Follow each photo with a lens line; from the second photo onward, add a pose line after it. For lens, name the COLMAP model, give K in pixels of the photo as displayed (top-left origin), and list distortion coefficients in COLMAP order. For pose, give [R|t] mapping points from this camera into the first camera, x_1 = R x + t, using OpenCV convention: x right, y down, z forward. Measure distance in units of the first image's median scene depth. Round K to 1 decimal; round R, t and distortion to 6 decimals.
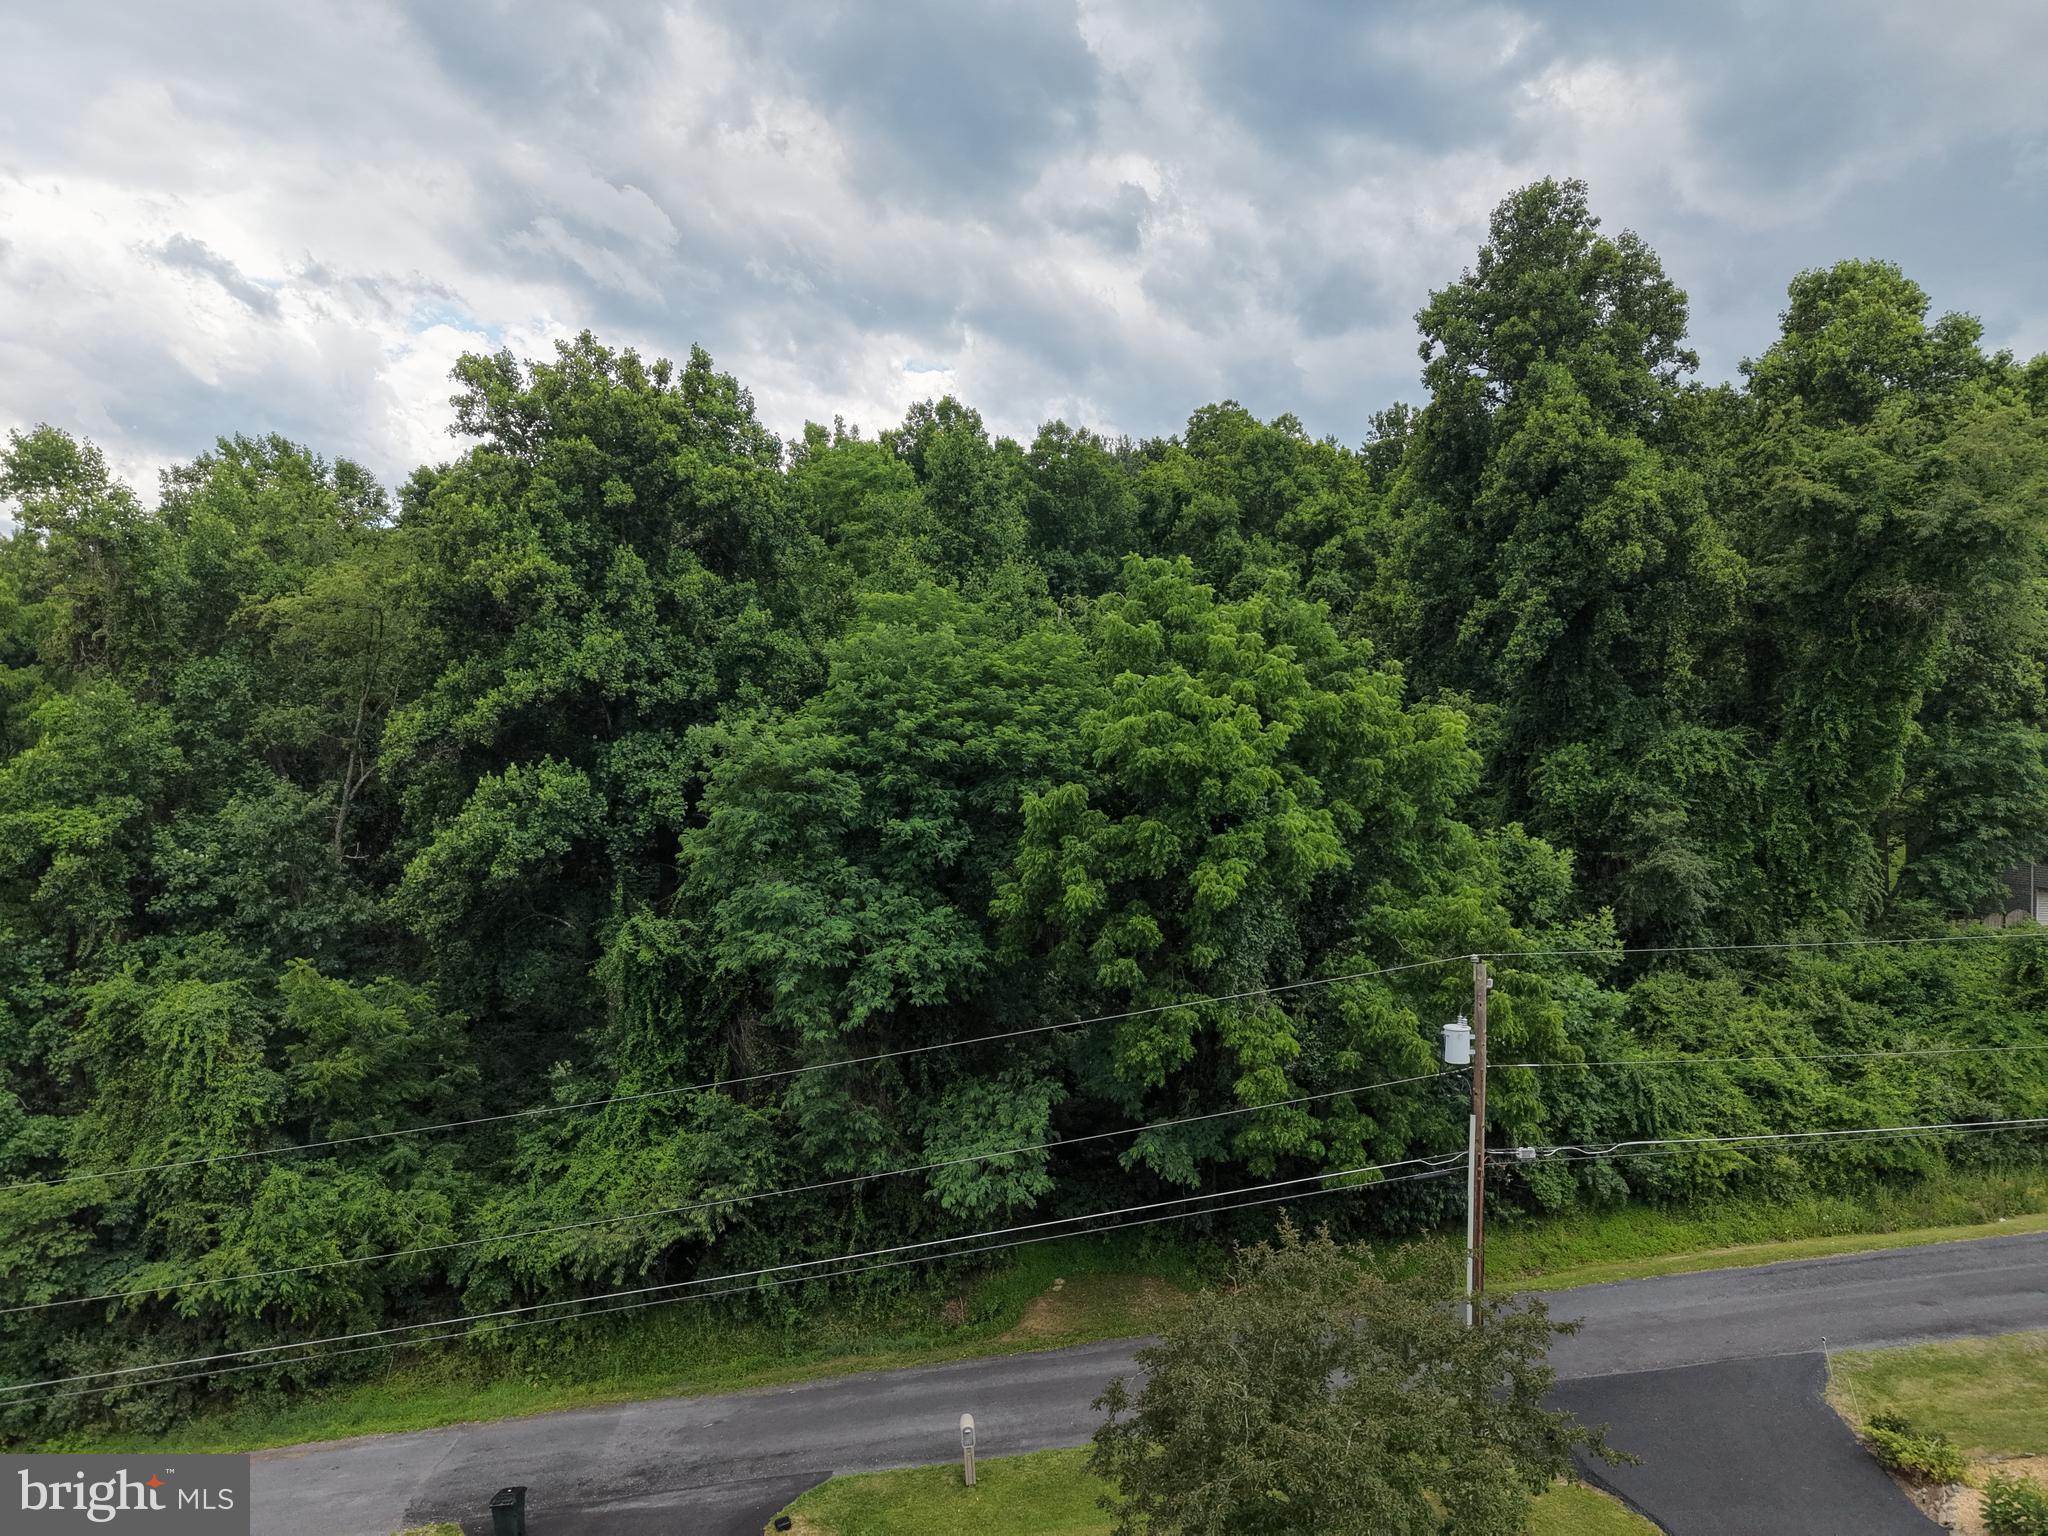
lens RADIAL K [[1330.0, 0, 1007.1], [0, 1330.0, 775.2], [0, 0, 1]] dist [0.023097, -0.020109]
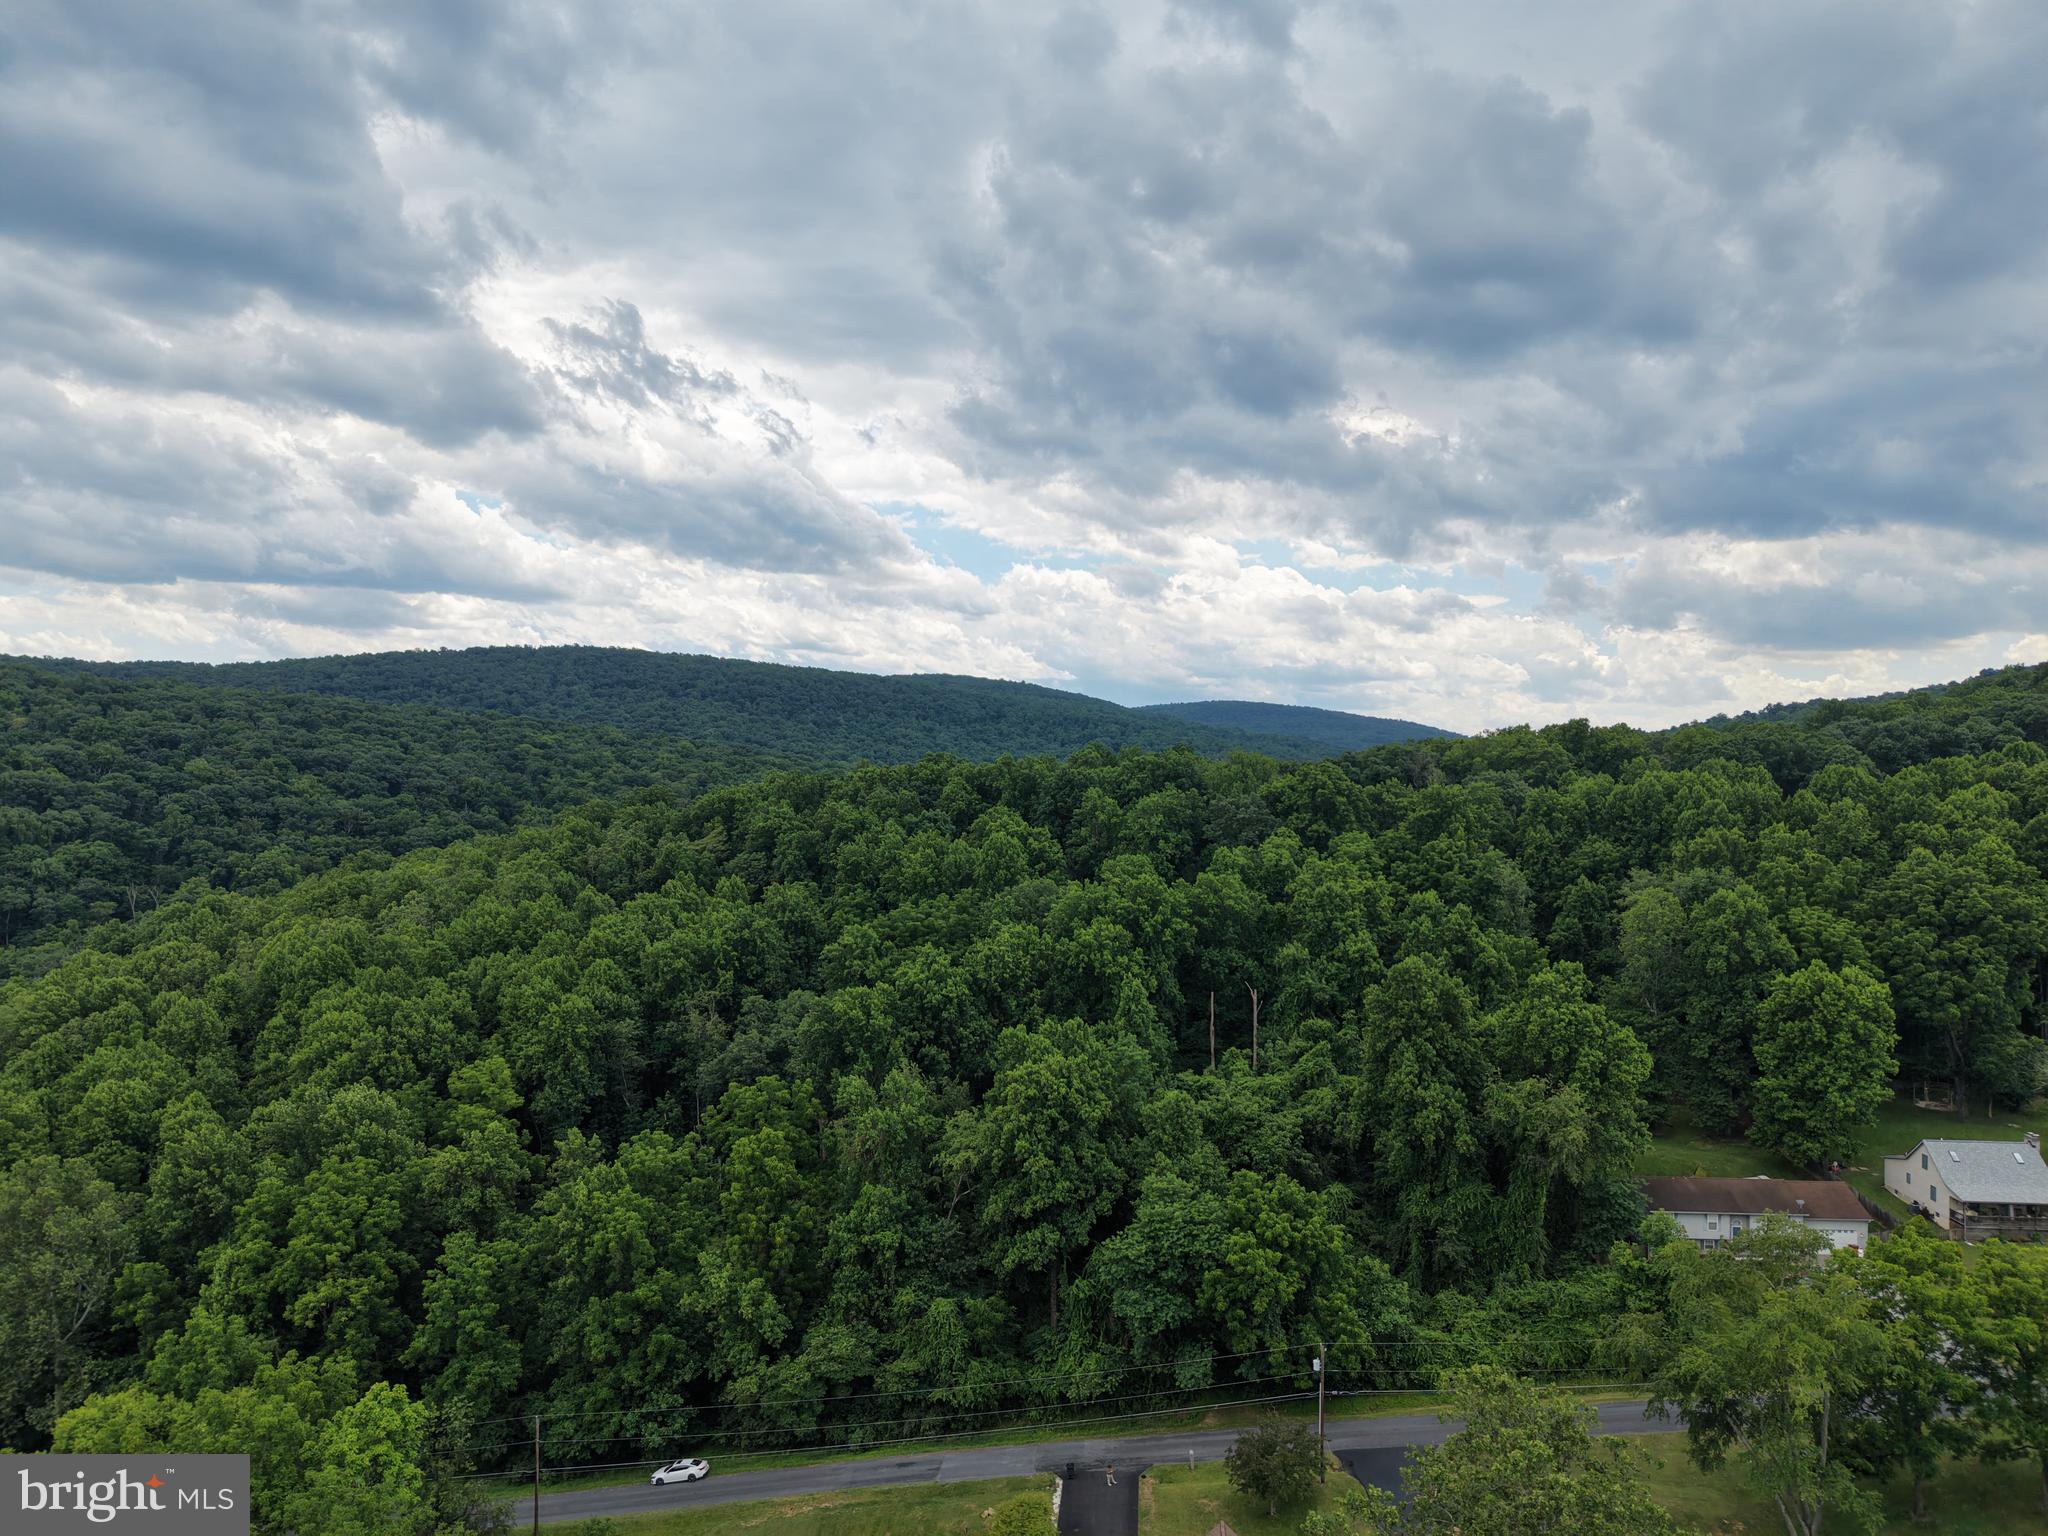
lens RADIAL K [[1330.0, 0, 1013.0], [0, 1330.0, 769.2], [0, 0, 1]] dist [0.023097, -0.020109]
pose [[0.994058, -0.005025, -0.108737, -0.082161], [0.004699, 0.999984, -0.003249, -1.066122], [0.108752, 0.002719, 0.994065, -2.087133]]
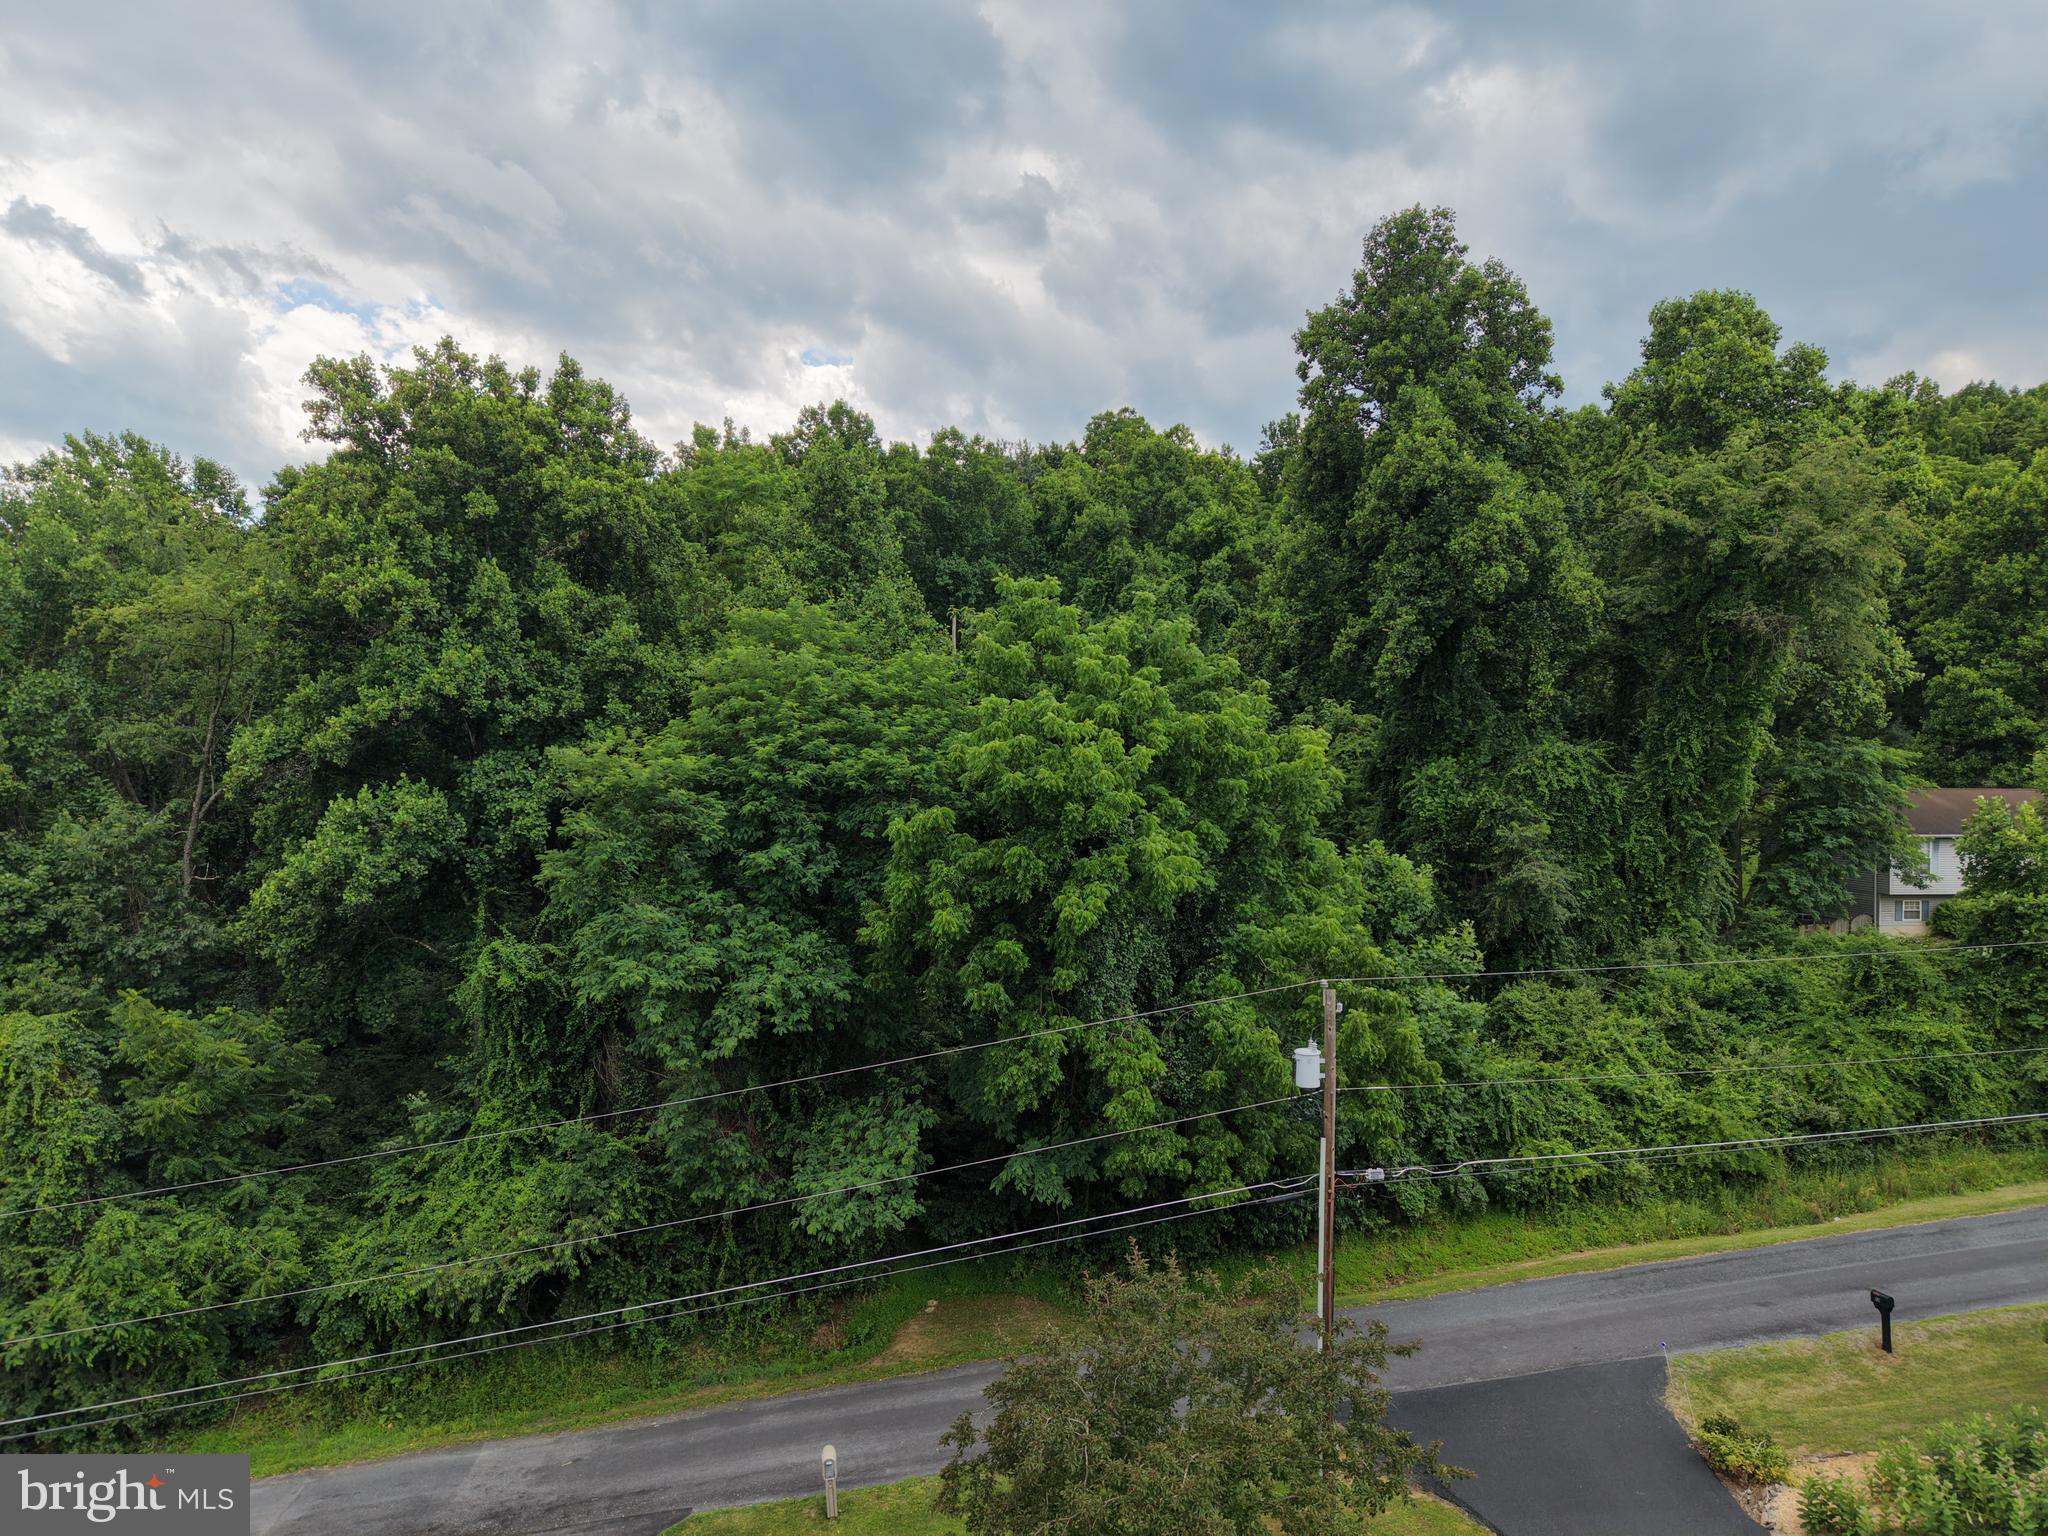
lens RADIAL K [[1330.0, 0, 1006.7], [0, 1330.0, 773.3], [0, 0, 1]] dist [0.023097, -0.020109]
pose [[0.997815, -0.000943, 0.066063, 0.028683], [0.000926, 1.000000, 0.000279, -0.016138], [-0.066064, -0.000217, 0.997815, 0.001723]]
